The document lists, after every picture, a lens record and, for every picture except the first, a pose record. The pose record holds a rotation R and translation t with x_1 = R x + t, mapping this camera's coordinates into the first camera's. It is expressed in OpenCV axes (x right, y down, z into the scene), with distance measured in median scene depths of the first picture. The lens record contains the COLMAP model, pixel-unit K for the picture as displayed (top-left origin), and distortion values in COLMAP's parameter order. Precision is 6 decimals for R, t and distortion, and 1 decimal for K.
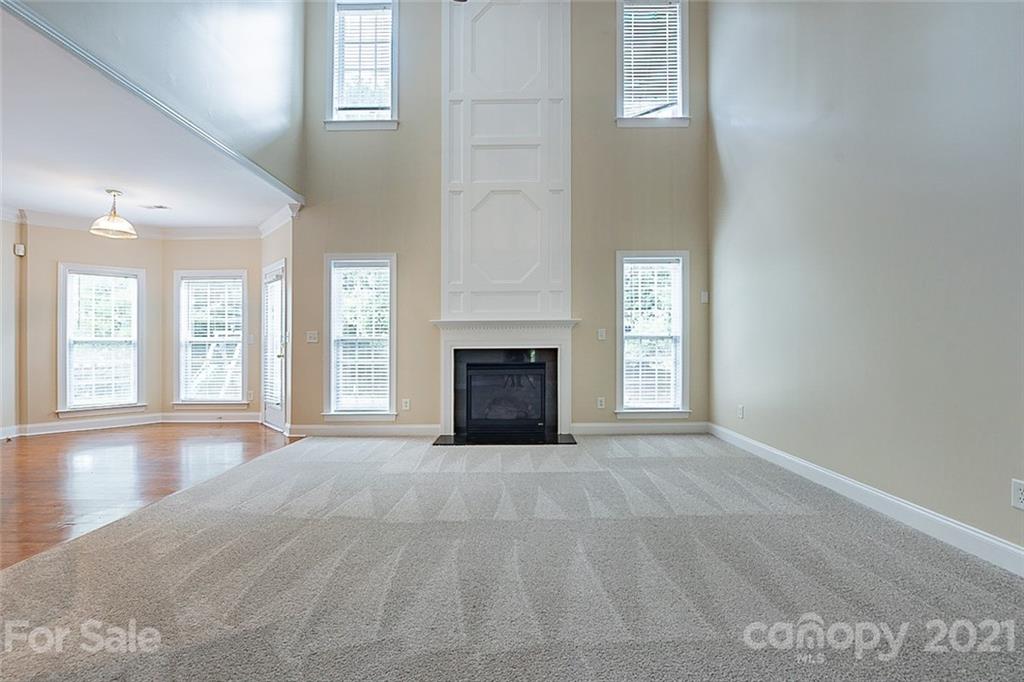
lens RADIAL K [[405.1, 0, 504.6], [0, 405.1, 340.6], [0, 0, 1]] dist [-0.002297, -0.001720]
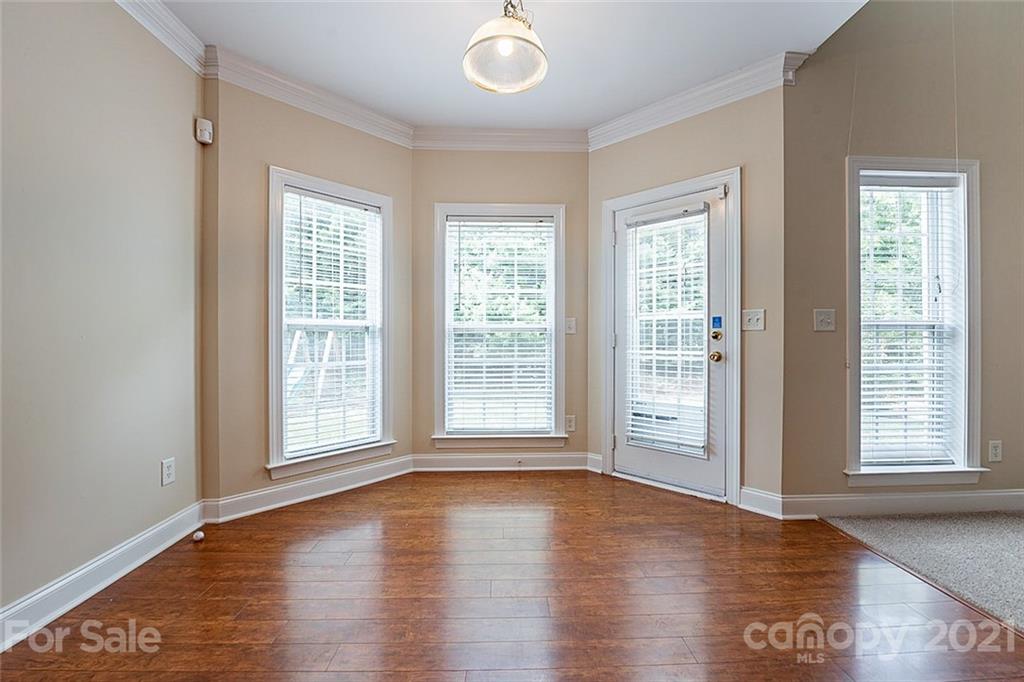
lens RADIAL K [[405.1, 0, 521.0], [0, 405.1, 338.5], [0, 0, 1]] dist [-0.002297, -0.001720]
pose [[0.998160, 0.007828, 0.060124, -0.750177], [-0.008023, 0.999963, 0.003013, 0.013613], [-0.060099, -0.003490, 0.998186, 0.437738]]
